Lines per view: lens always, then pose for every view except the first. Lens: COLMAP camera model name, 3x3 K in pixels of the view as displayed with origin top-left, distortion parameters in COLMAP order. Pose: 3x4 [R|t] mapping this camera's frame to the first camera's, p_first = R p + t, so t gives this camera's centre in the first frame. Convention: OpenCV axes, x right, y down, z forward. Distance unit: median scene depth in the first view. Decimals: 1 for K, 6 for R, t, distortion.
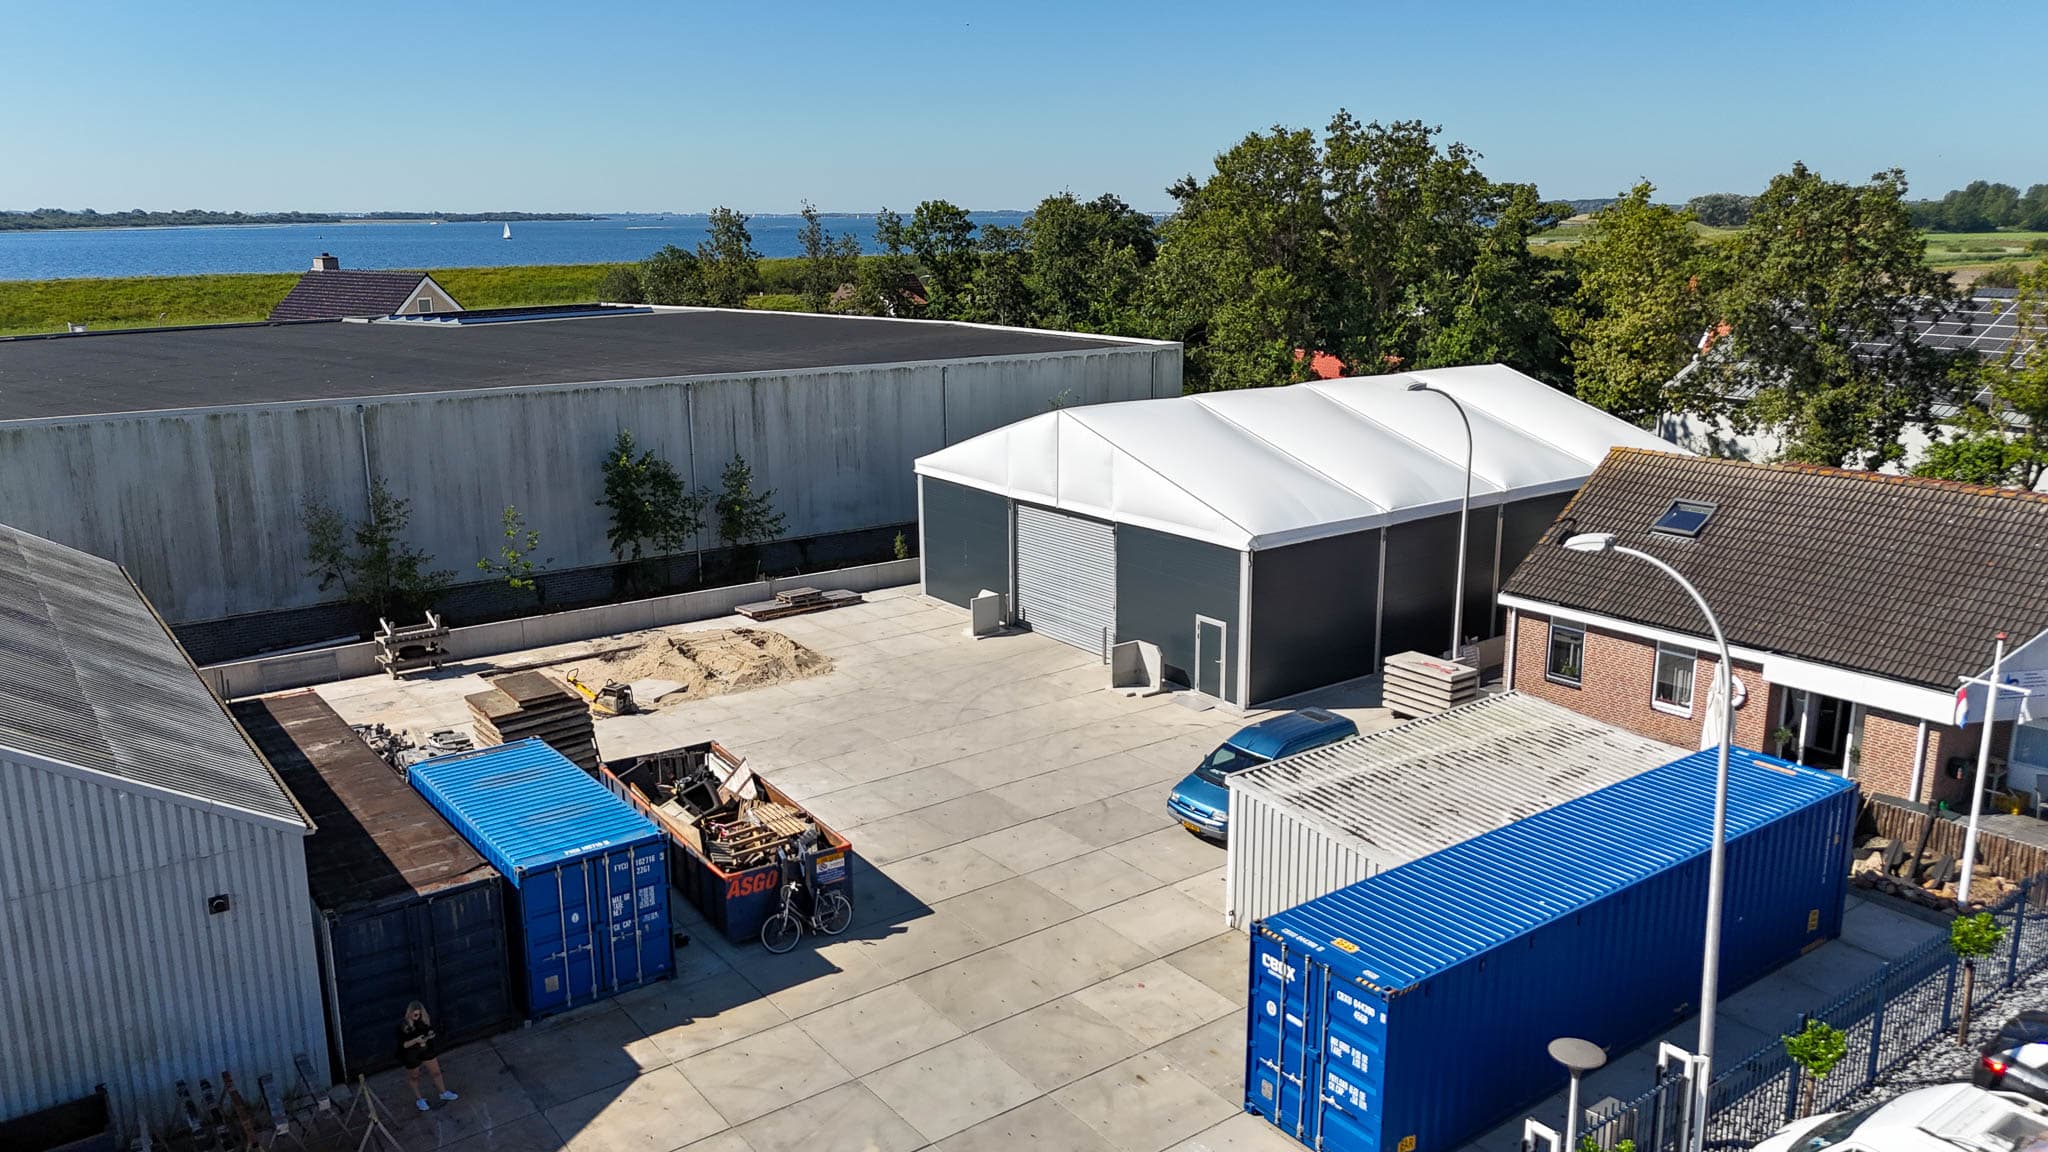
lens RADIAL K [[1505.3, 0, 1022.7], [0, 1505.3, 573.1], [0, 0, 1]] dist [0.075517, -0.074155]
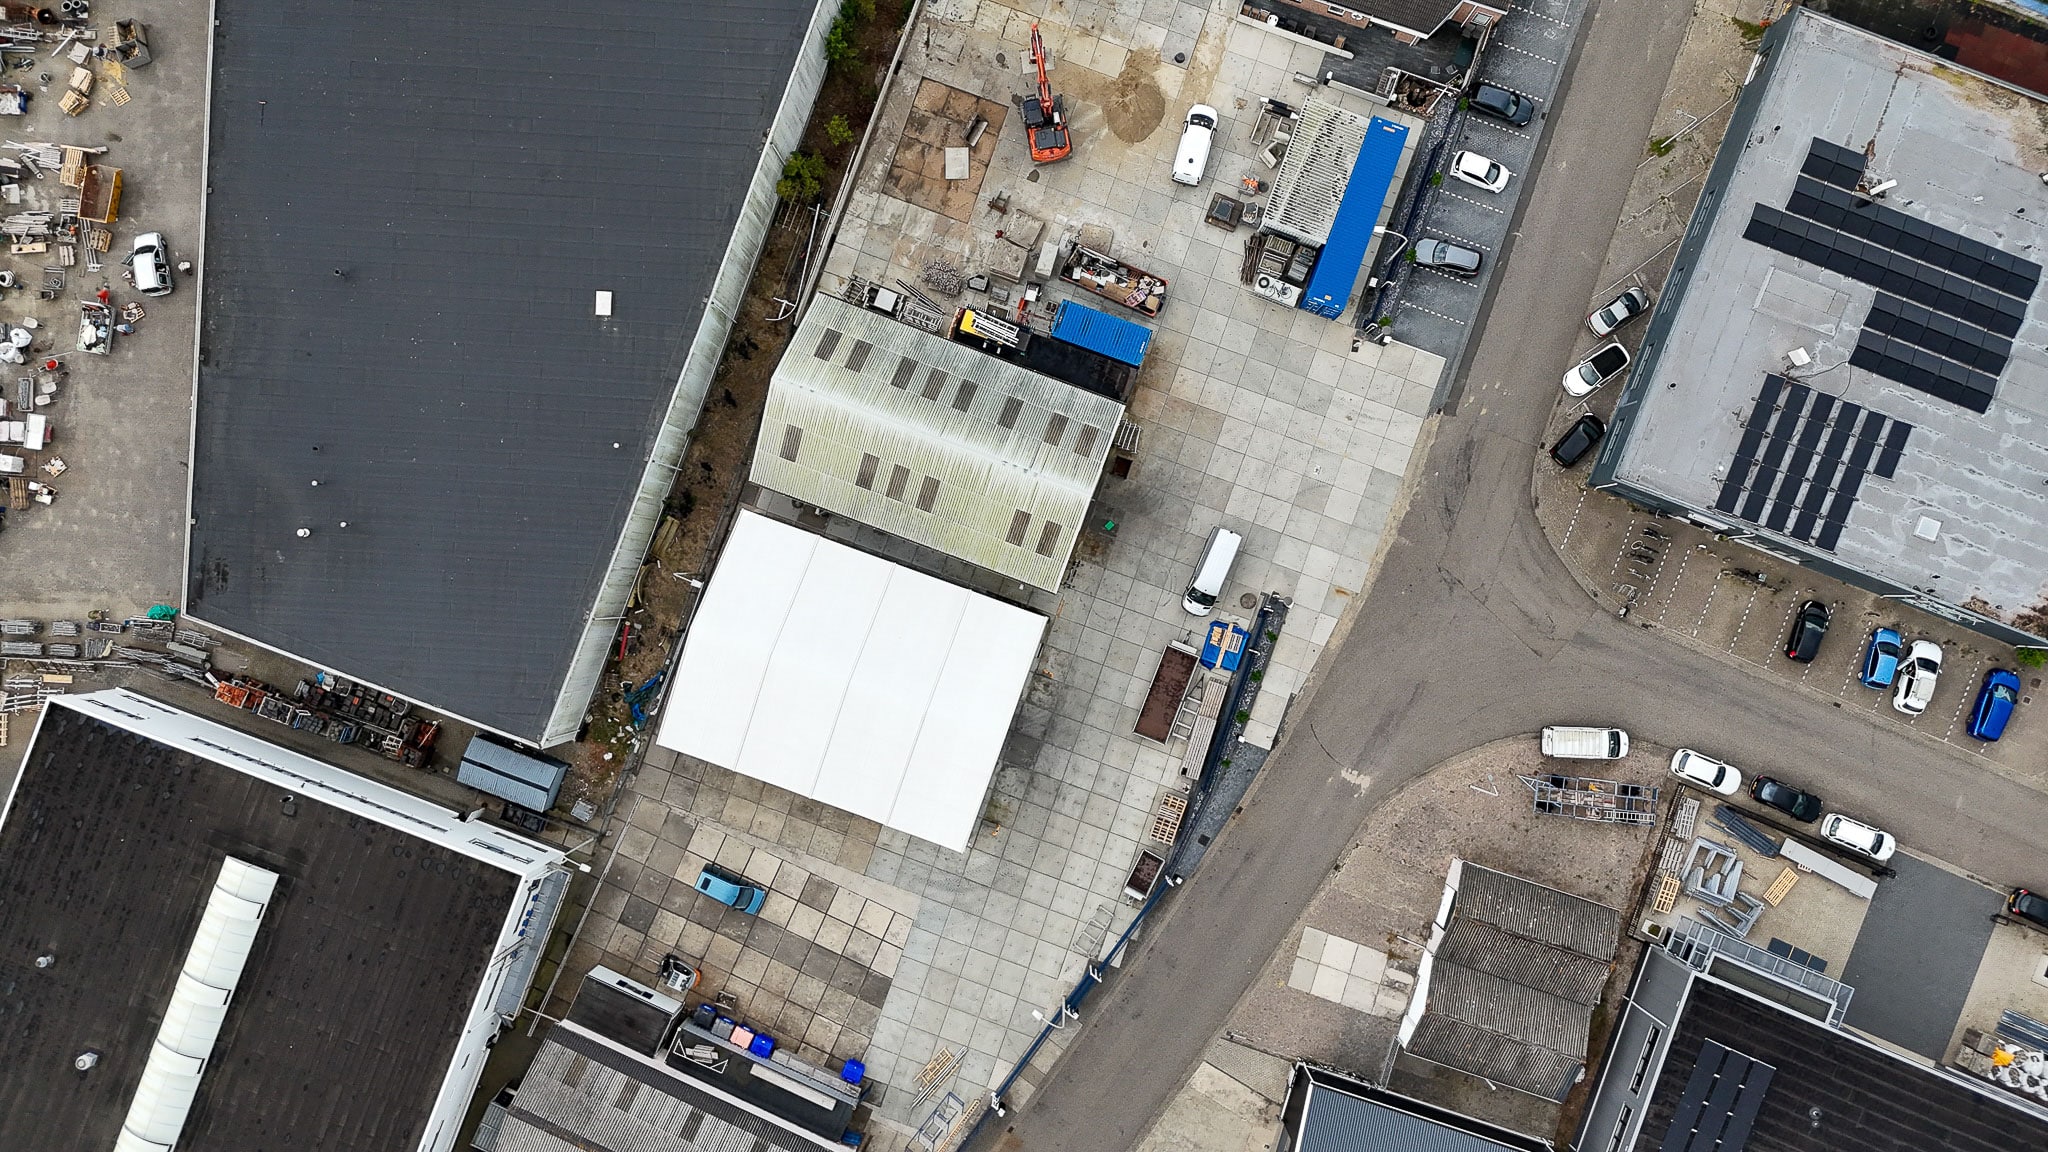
lens RADIAL K [[1505.3, 0, 1021.3], [0, 1505.3, 539.2], [0, 0, 1]] dist [0.075517, -0.074155]
pose [[0.834586, -0.550876, 0.001238, -0.480070], [0.140989, 0.215772, 0.966211, -2.058952], [-0.532530, -0.806212, 0.257748, -0.146642]]
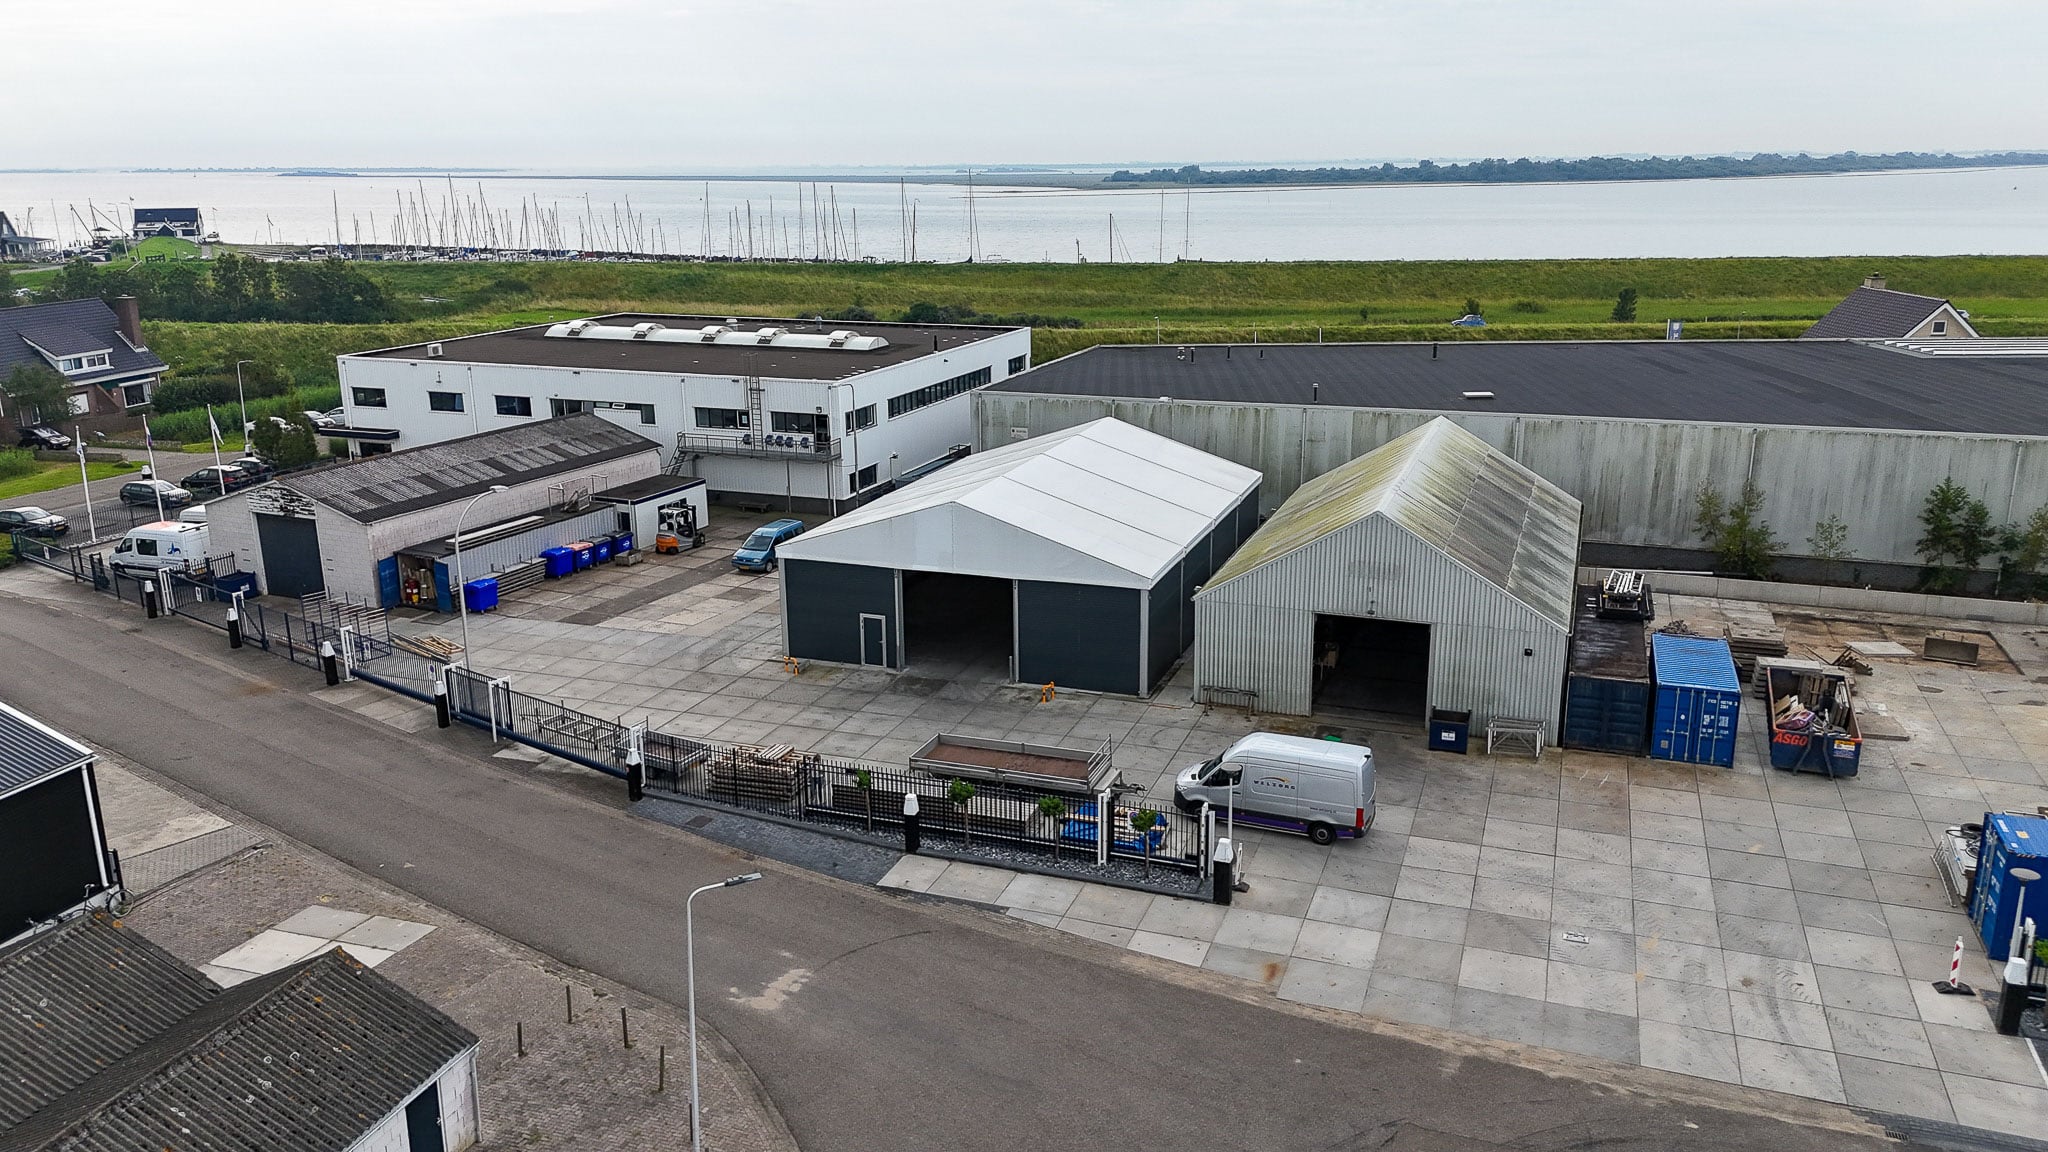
lens RADIAL K [[1505.3, 0, 1023.6], [0, 1505.3, 563.1], [0, 0, 1]] dist [0.075517, -0.074155]
pose [[0.544598, 0.214885, -0.810702, 0.480107], [-0.188278, 0.973273, 0.131498, -0.044009], [0.817291, 0.081024, 0.570501, -0.520352]]
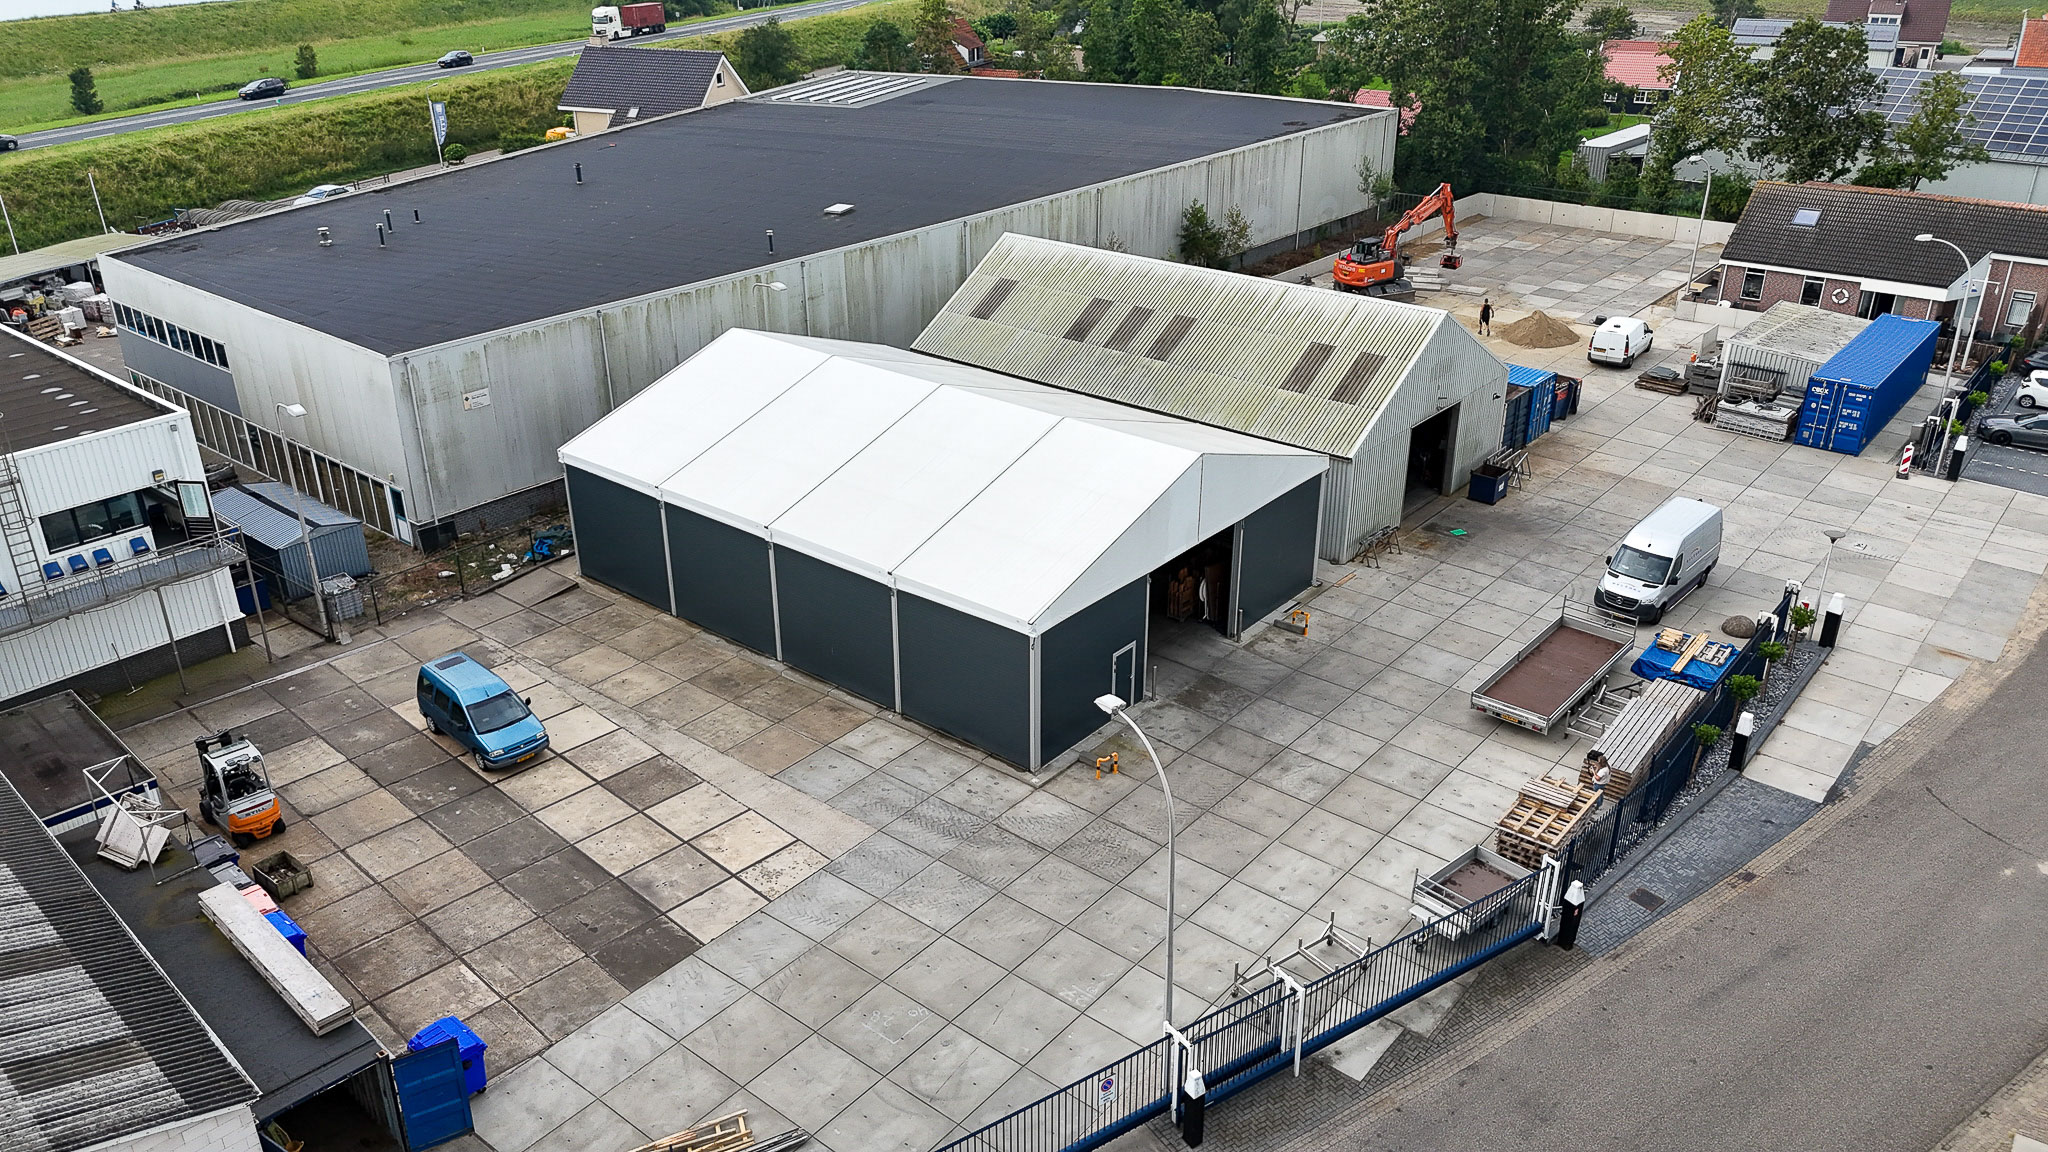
lens RADIAL K [[1505.3, 0, 1024.0], [0, 1505.3, 582.7], [0, 0, 1]] dist [0.075517, -0.074155]
pose [[0.970457, -0.102057, 0.218627, -1.006909], [0.054071, 0.975080, 0.215163, -0.050174], [-0.235138, -0.196985, 0.951792, -0.769800]]
